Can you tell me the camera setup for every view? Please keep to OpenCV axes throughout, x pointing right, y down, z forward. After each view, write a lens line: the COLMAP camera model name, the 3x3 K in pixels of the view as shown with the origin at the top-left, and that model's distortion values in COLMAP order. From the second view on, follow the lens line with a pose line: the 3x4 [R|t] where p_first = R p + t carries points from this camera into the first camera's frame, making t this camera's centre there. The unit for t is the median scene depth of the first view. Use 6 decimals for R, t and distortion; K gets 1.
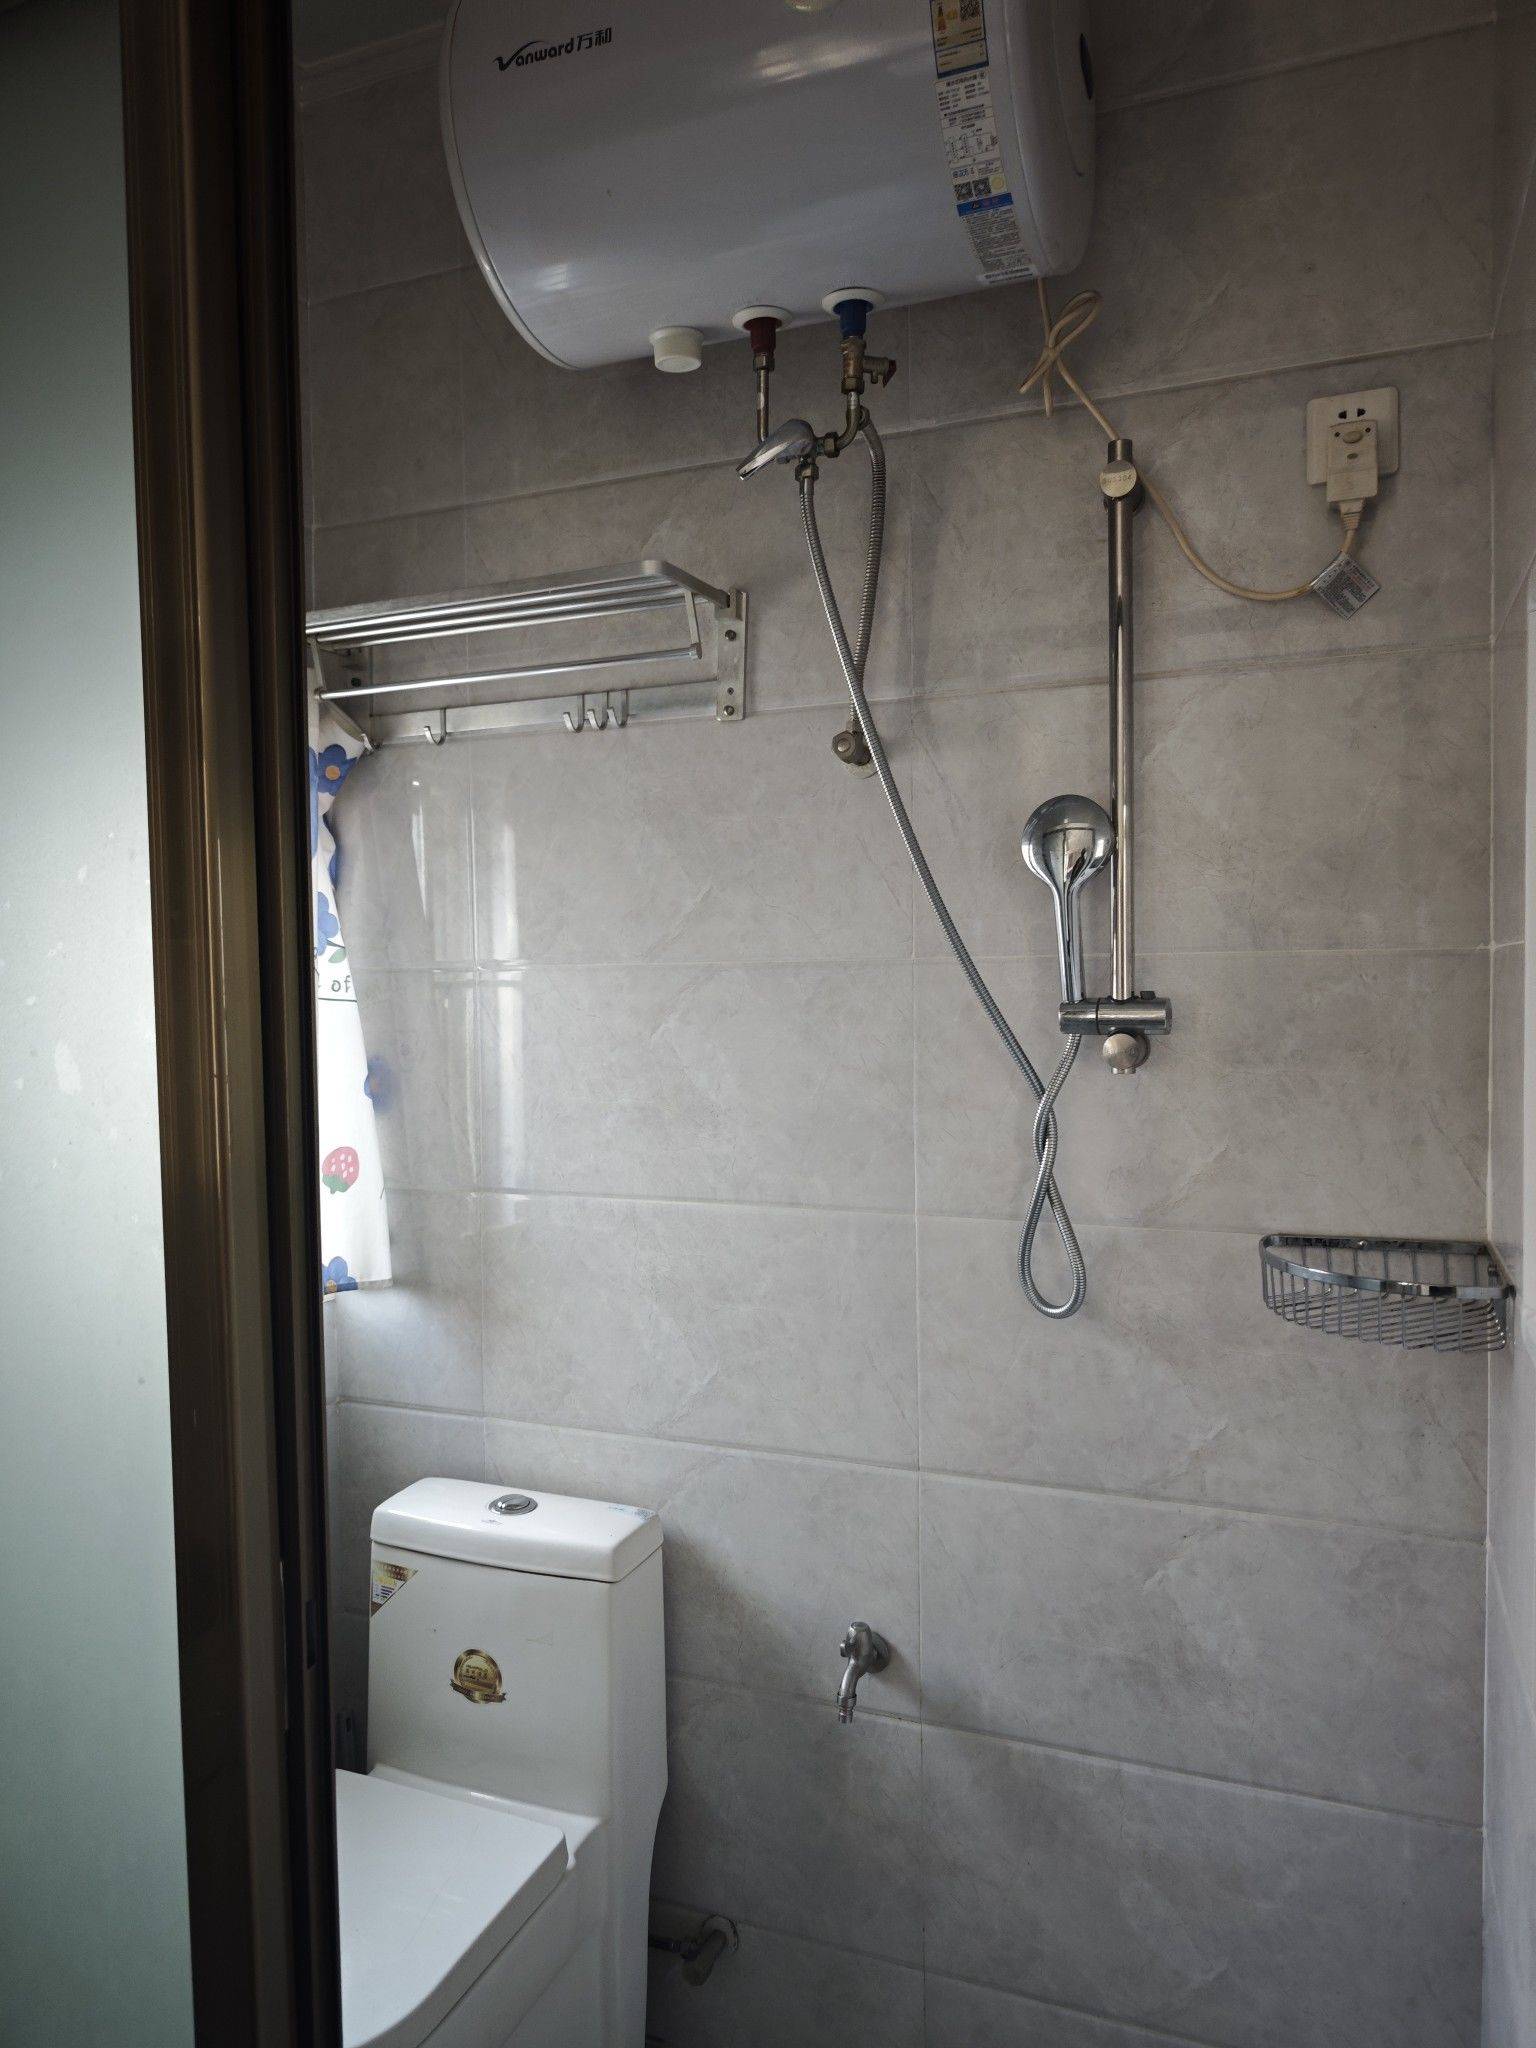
lens RADIAL K [[1410.9, 0, 768.1], [0, 1410.9, 1009.5], [0, 0, 1]] dist [0.002330, -0.000698]
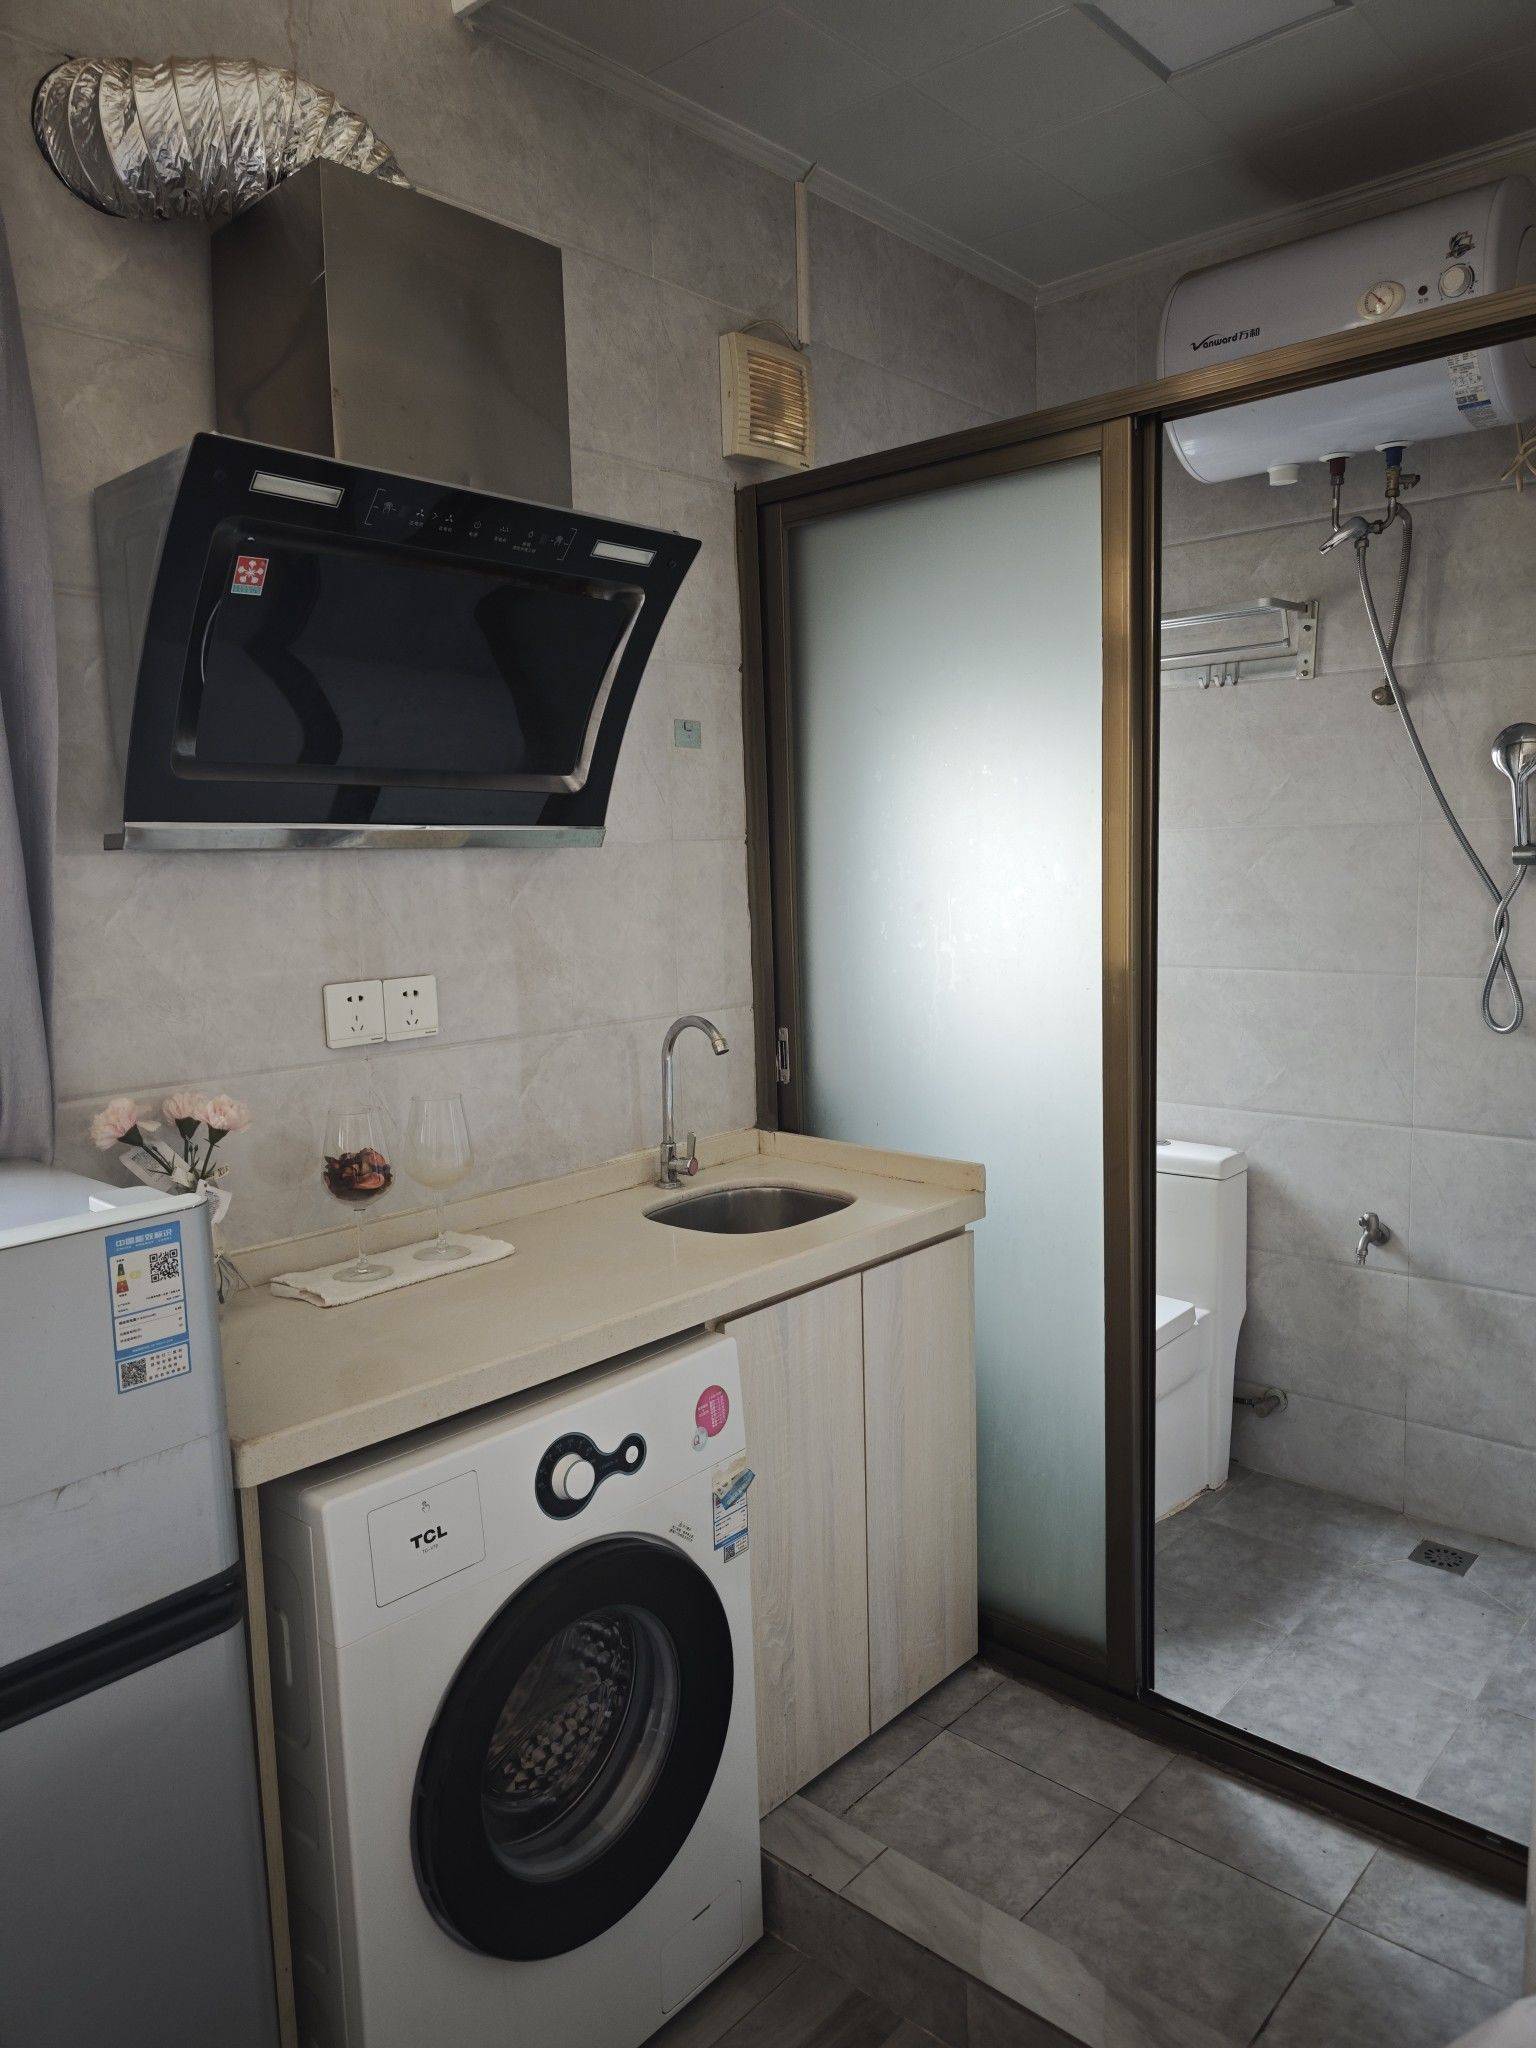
lens RADIAL K [[1410.9, 0, 768.1], [0, 1410.9, 1009.5], [0, 0, 1]] dist [0.002330, -0.000698]
pose [[0.942294, 0.025167, -0.333839, -0.060523], [0.006224, 0.995681, 0.092629, 0.026371], [0.334728, -0.089362, 0.938068, -0.846190]]
